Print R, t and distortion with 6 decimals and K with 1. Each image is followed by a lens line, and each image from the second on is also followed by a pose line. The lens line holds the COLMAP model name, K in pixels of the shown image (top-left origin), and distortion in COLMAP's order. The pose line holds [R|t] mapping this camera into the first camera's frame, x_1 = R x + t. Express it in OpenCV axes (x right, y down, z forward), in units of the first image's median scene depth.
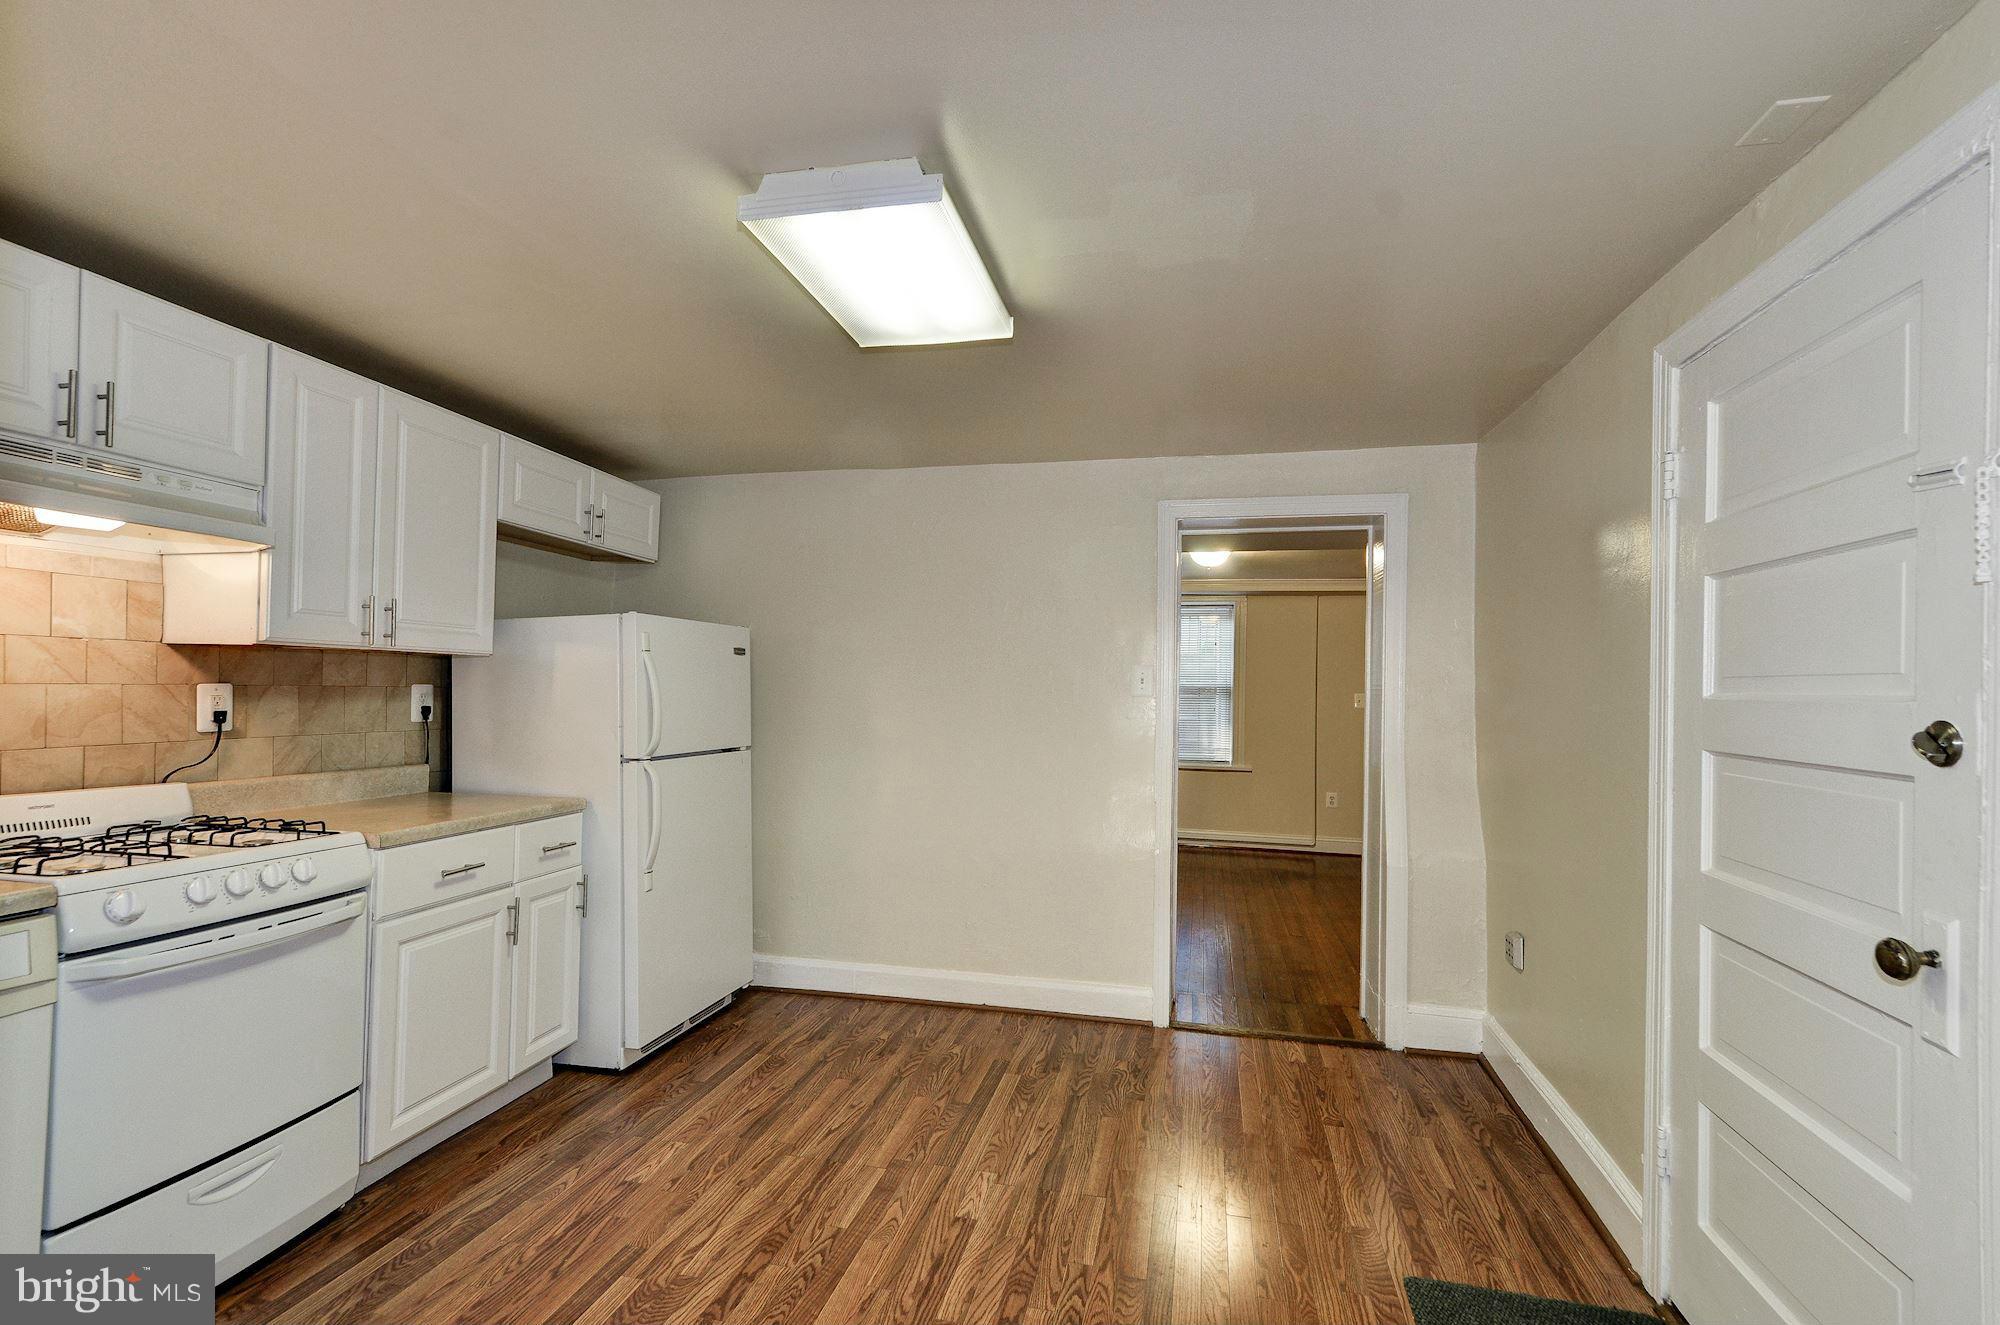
lens RADIAL K [[946.5, 0, 986.8], [0, 946.5, 676.8], [0, 0, 1]] dist [-0.000532, -0.001975]
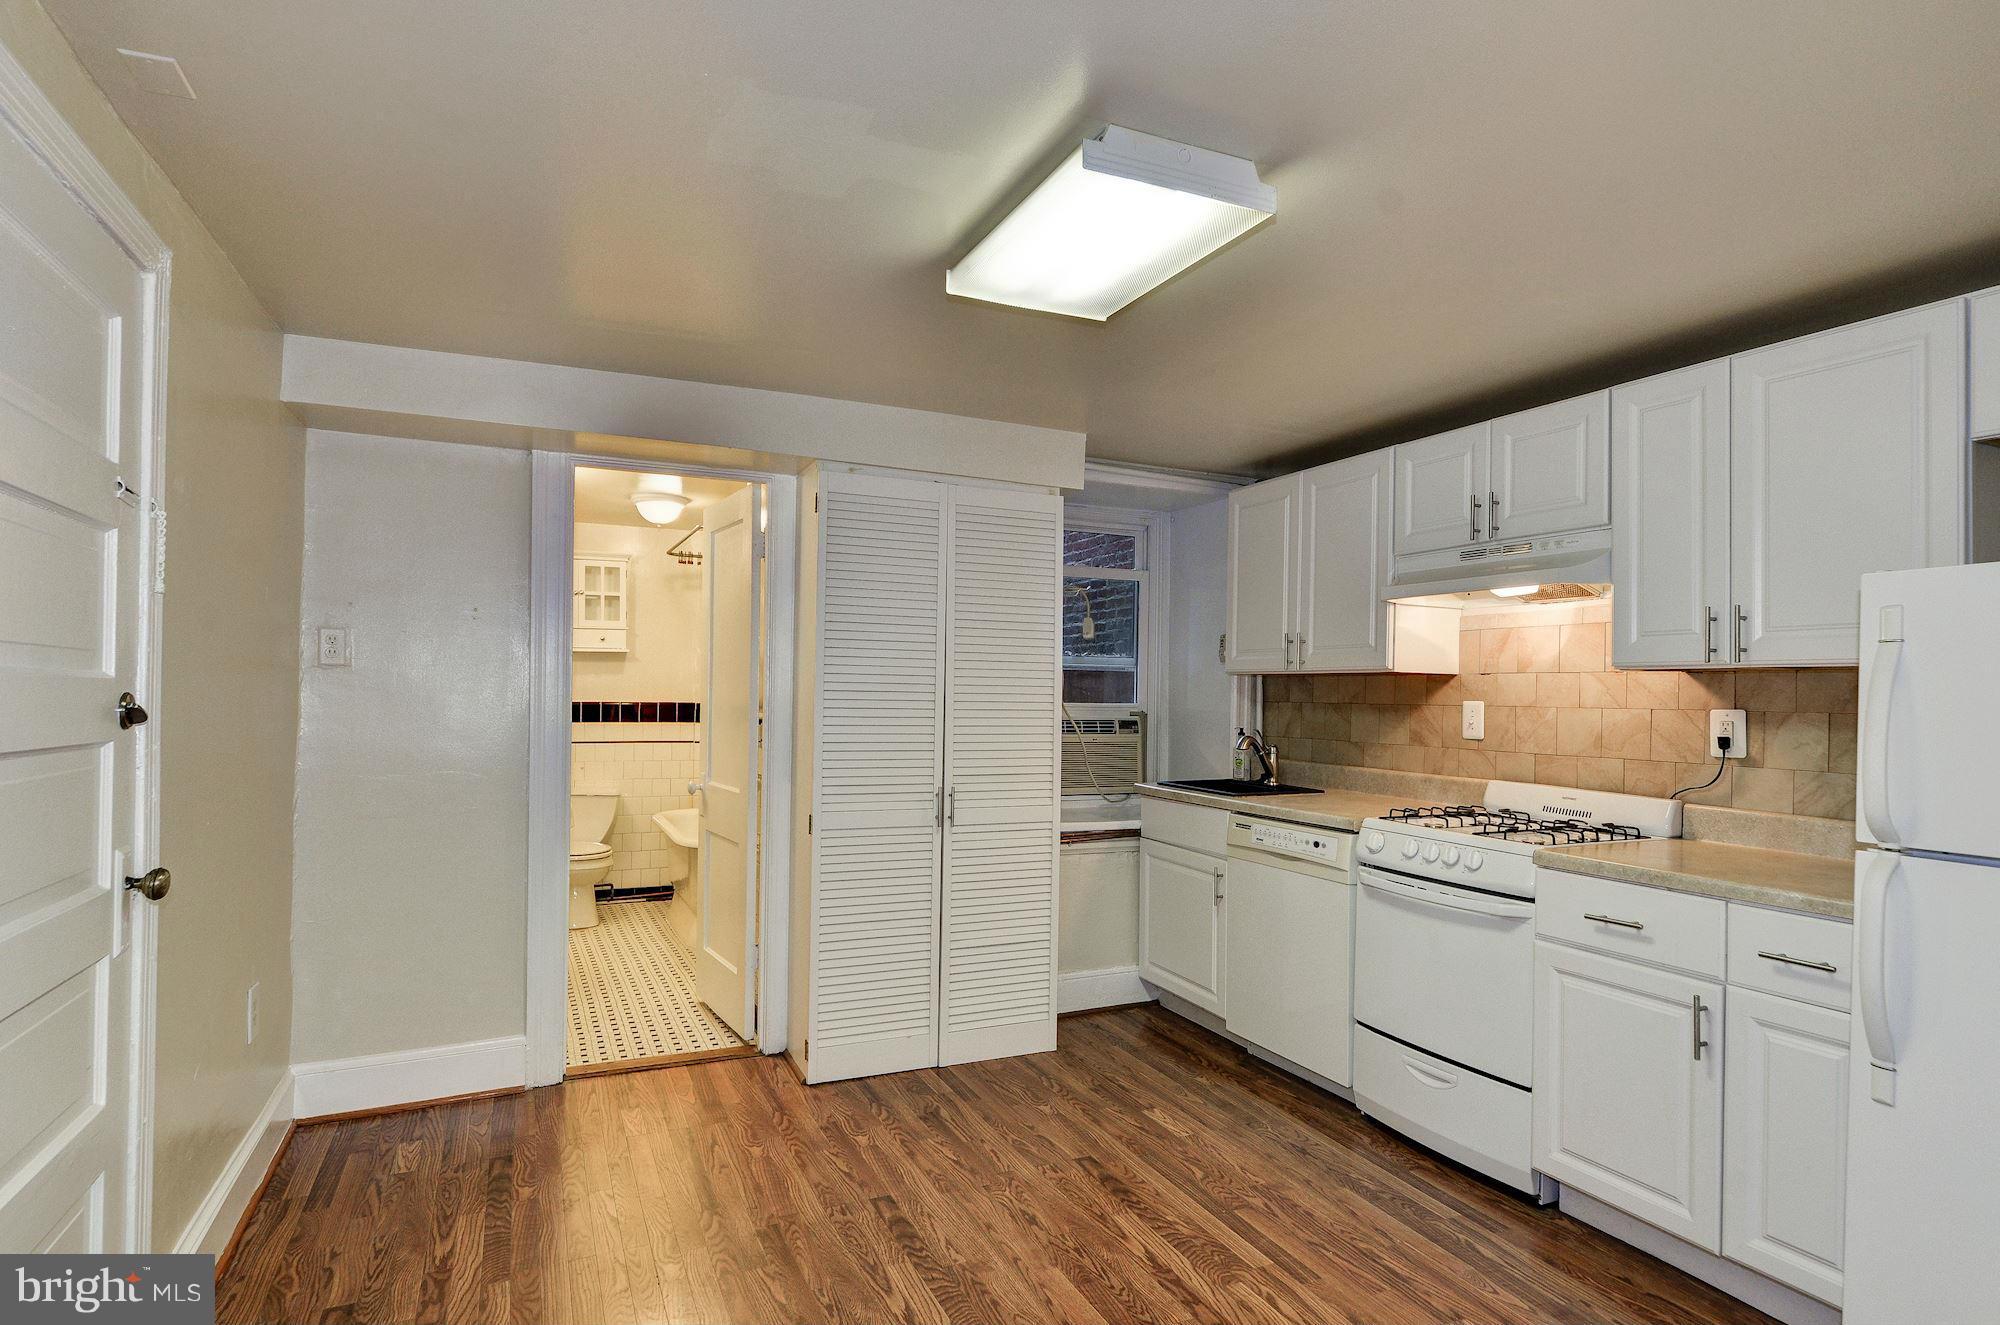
lens RADIAL K [[1045.8, 0, 988.5], [0, 1045.8, 669.9], [0, 0, 1]] dist [0.005882, 0.000908]
pose [[-0.795044, -0.043426, -0.604995, 0.500051], [-0.022168, 0.998848, -0.042565, 0.031207], [0.606146, -0.020429, -0.795091, 1.474868]]
